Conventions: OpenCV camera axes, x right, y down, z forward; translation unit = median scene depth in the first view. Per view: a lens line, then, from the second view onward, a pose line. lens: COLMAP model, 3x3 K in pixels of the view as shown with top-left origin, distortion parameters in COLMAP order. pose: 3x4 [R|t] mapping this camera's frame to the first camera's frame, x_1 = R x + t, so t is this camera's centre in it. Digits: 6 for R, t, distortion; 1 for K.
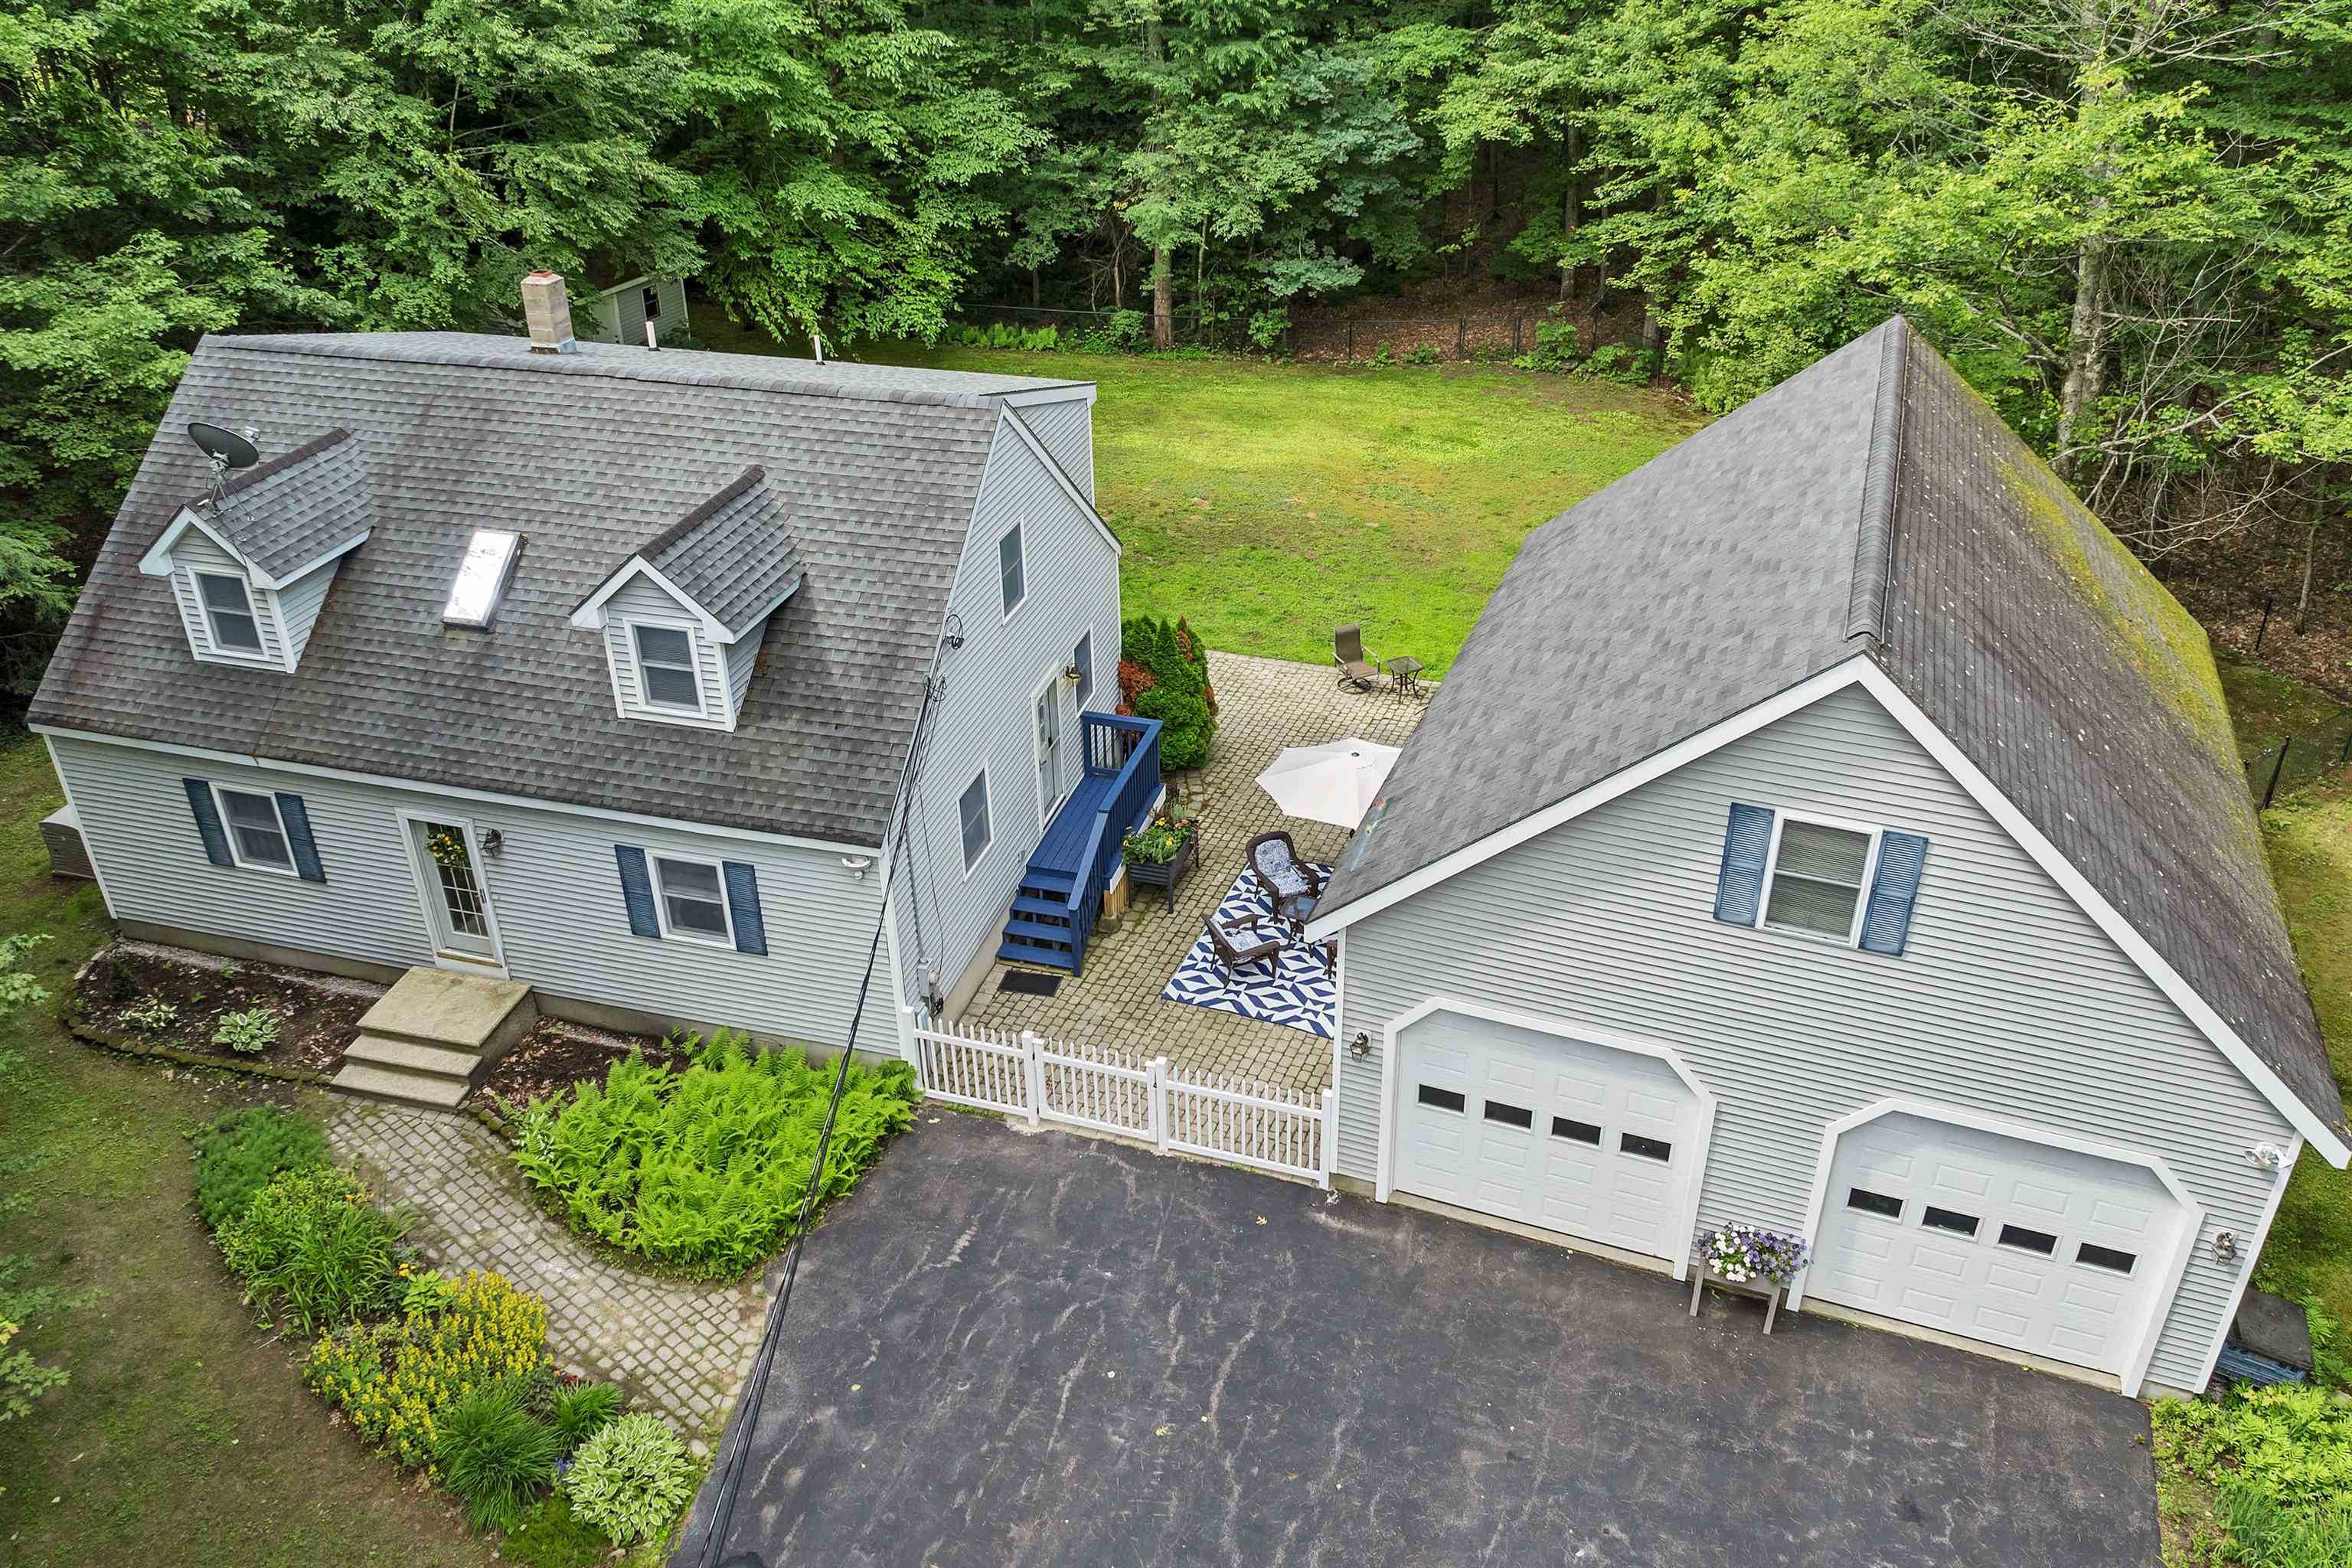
lens RADIAL K [[1723.1, 0, 1256.0], [0, 1723.1, 692.8], [0, 0, 1]] dist [-0.025689, -0.010344]
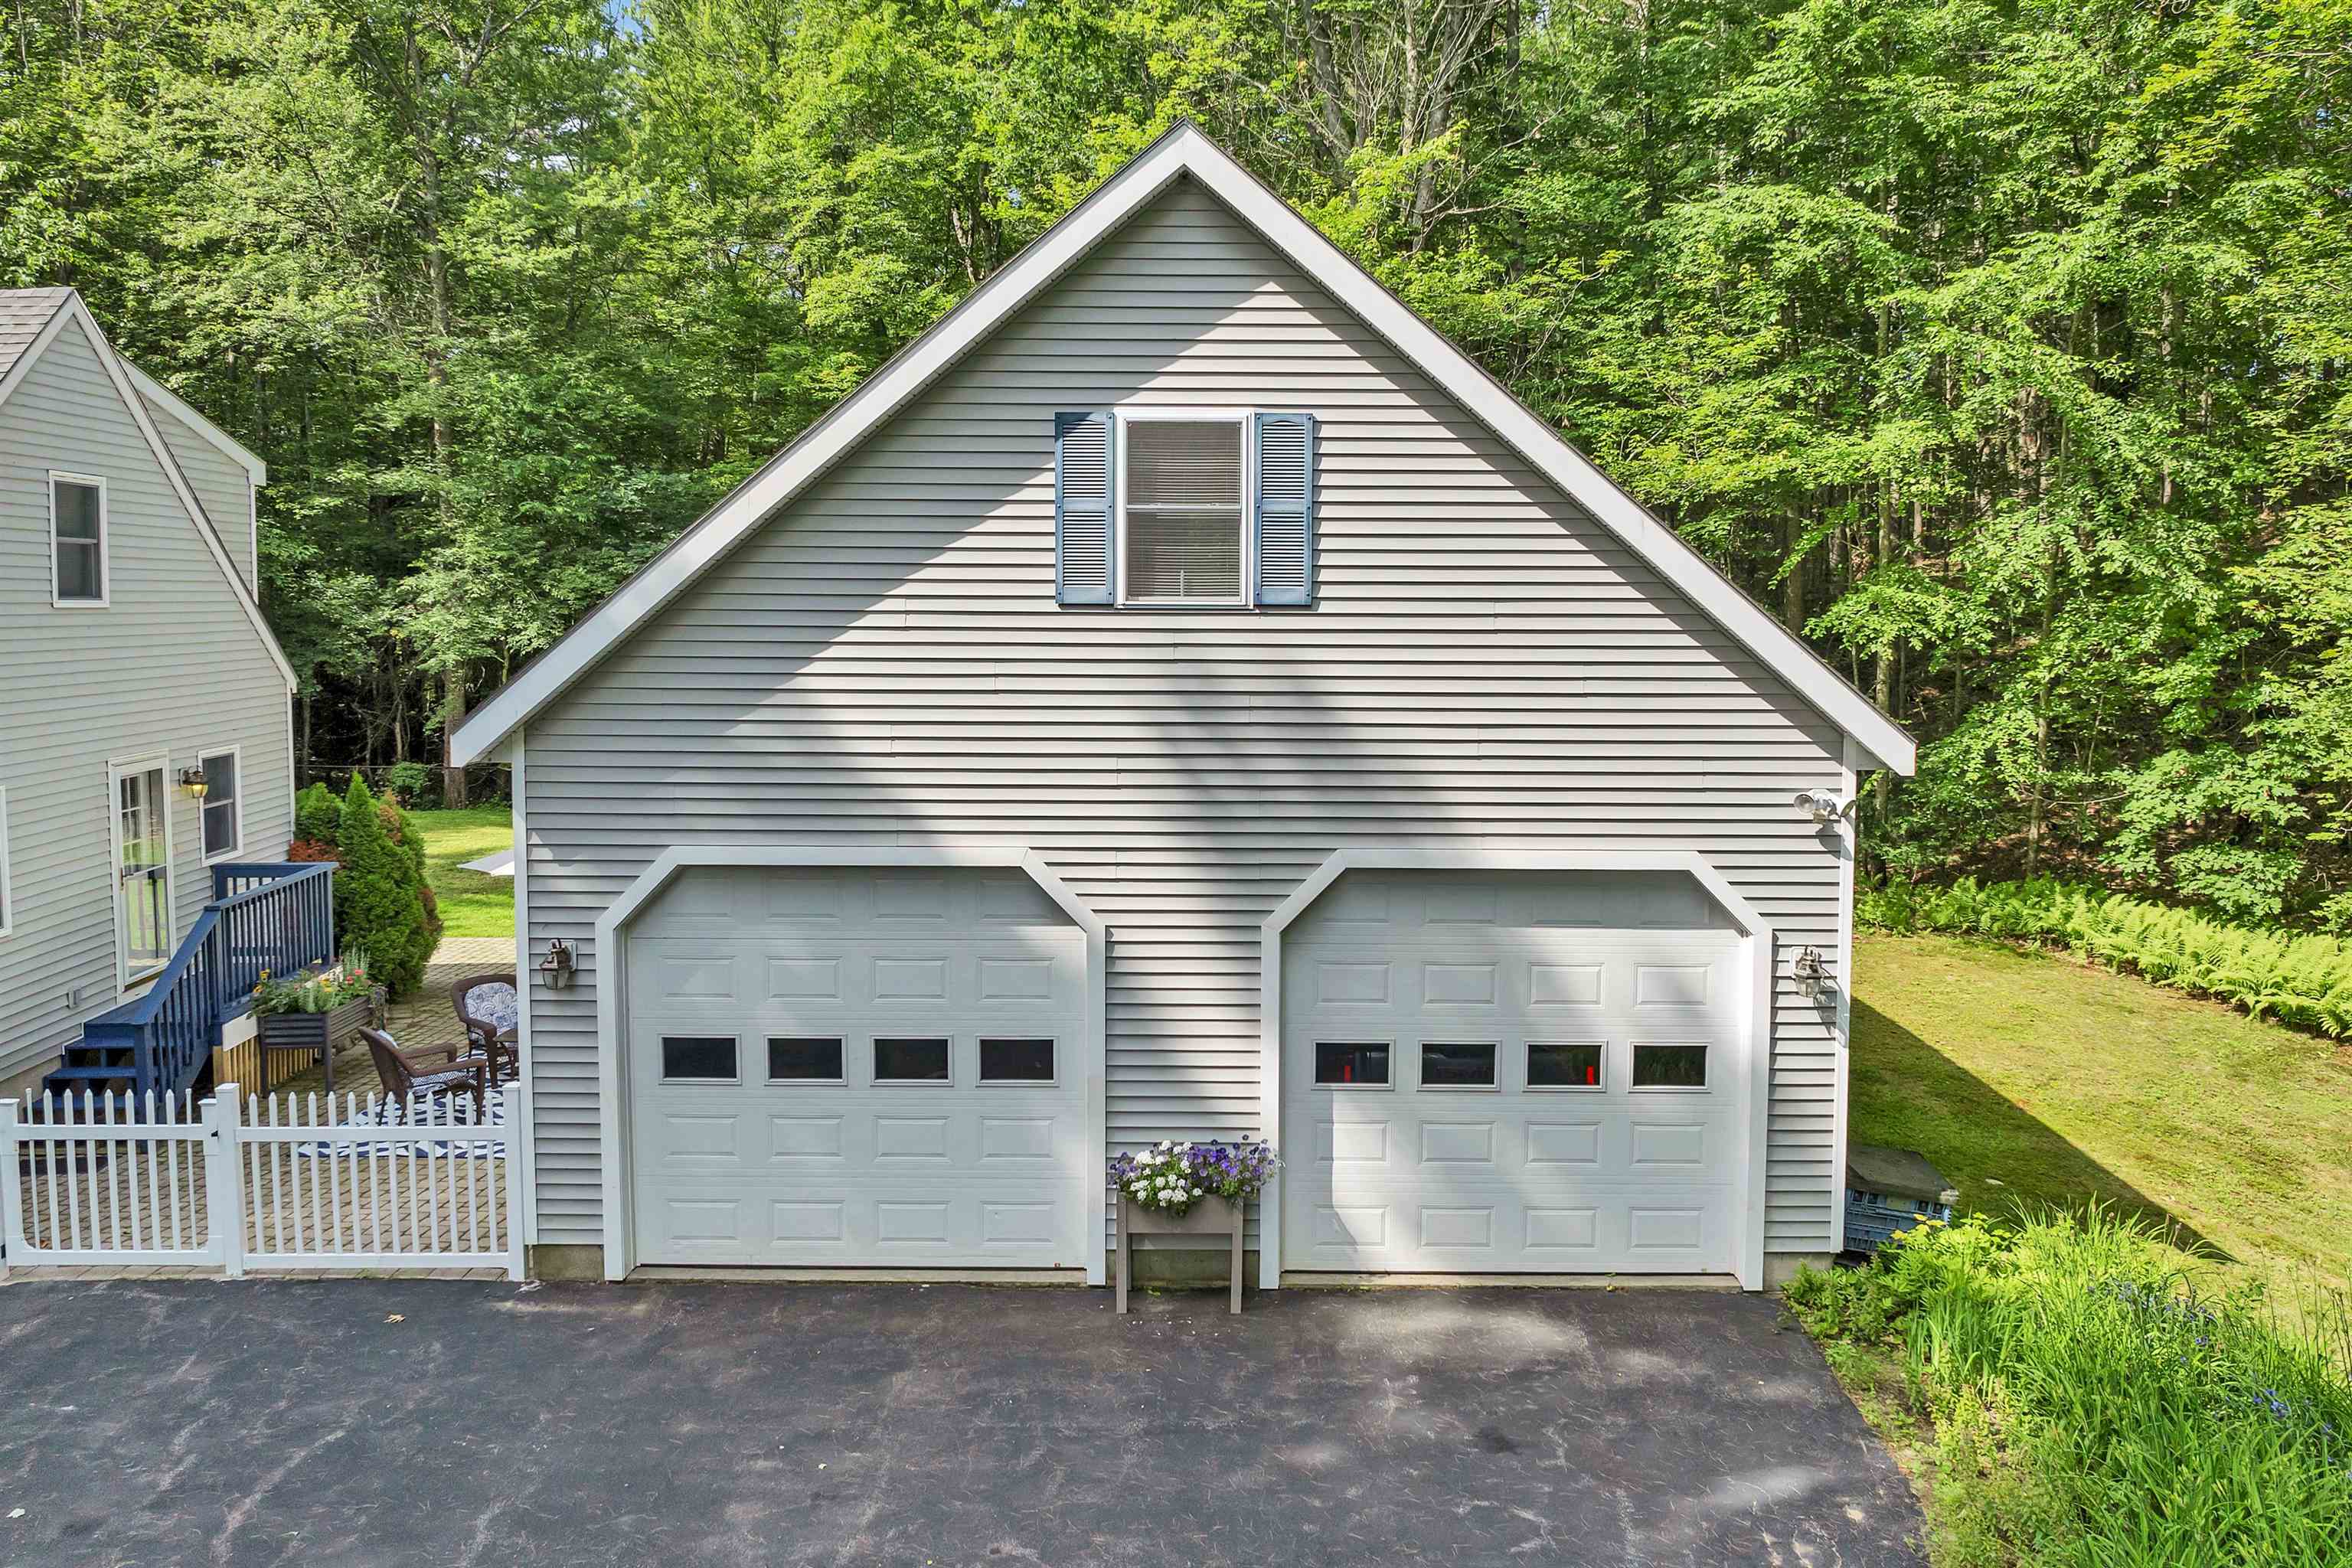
lens RADIAL K [[1736.6, 0, 1243.5], [0, 1736.6, 682.6], [0, 0, 1]] dist [-0.040827, 0.008121]
pose [[0.942508, -0.023287, 0.333371, 0.080938], [0.161167, 0.905567, -0.392395, 0.362638], [-0.292752, 0.423563, 0.857257, 0.307262]]
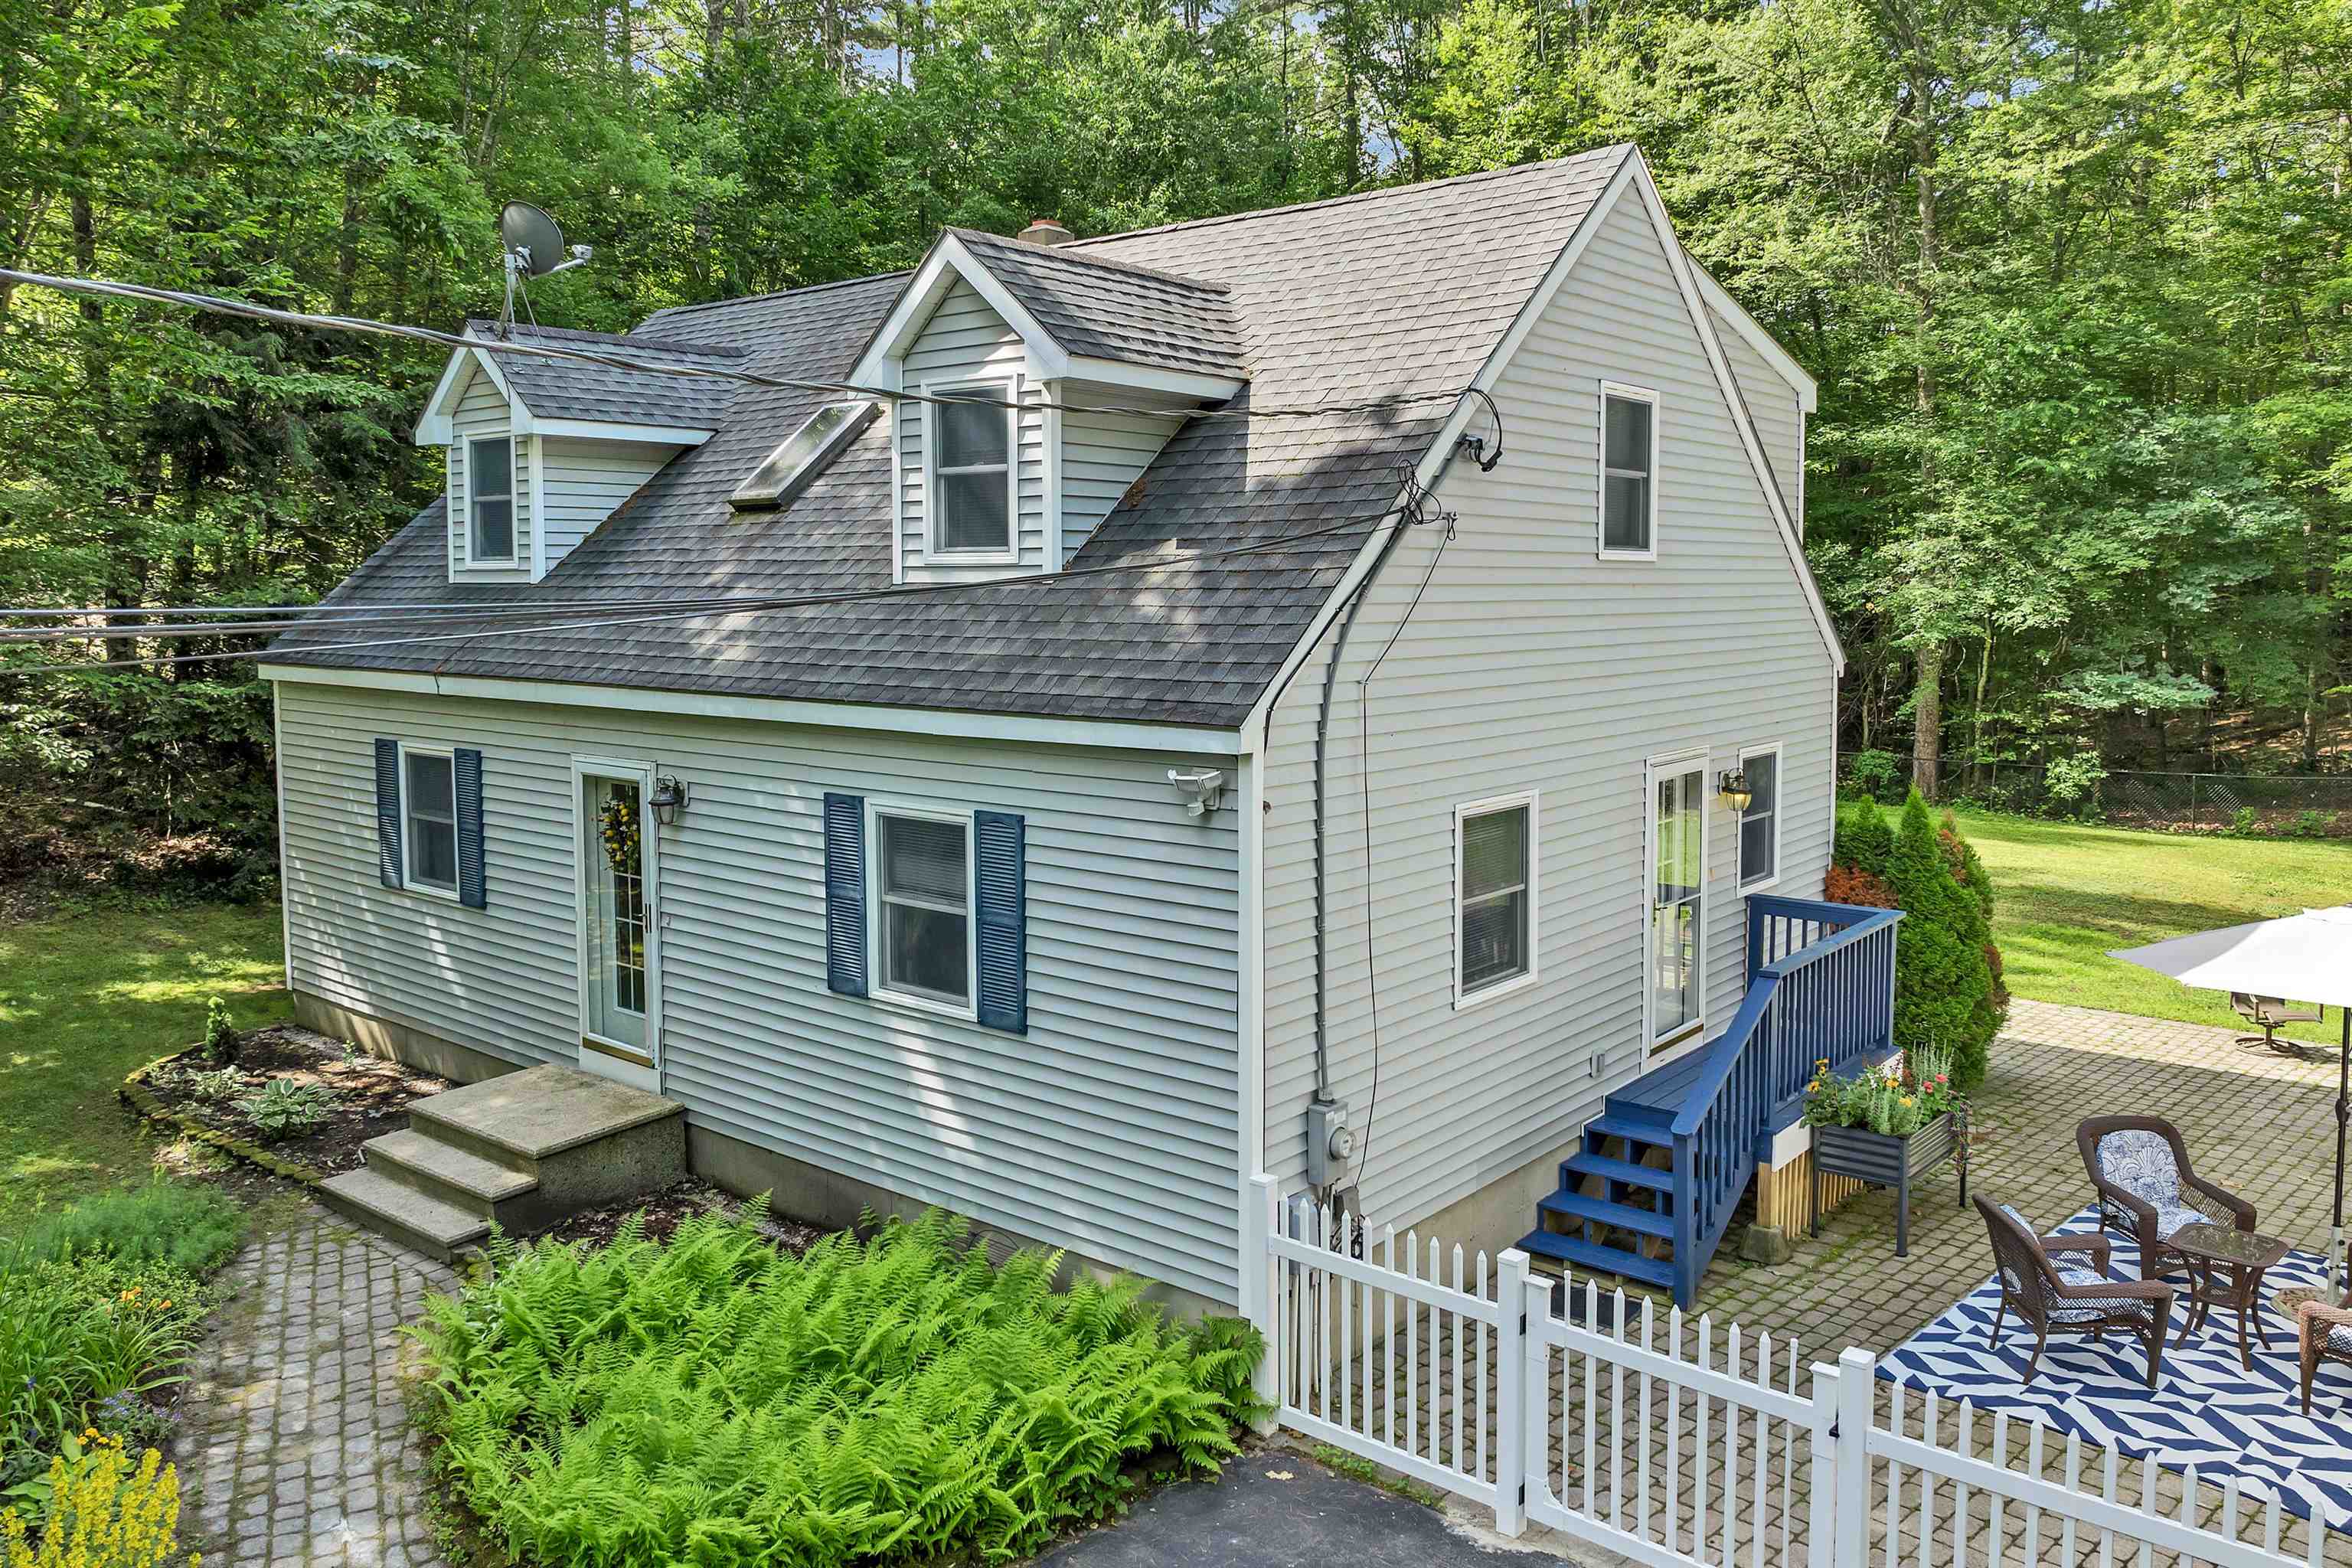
lens RADIAL K [[1723.1, 0, 1256.0], [0, 1723.1, 692.8], [0, 0, 1]] dist [-0.025689, -0.010344]
pose [[0.910535, 0.021841, -0.412854, -0.024181], [-0.187505, 0.911810, -0.365300, 0.231167], [0.368466, 0.410031, 0.834331, 0.576176]]
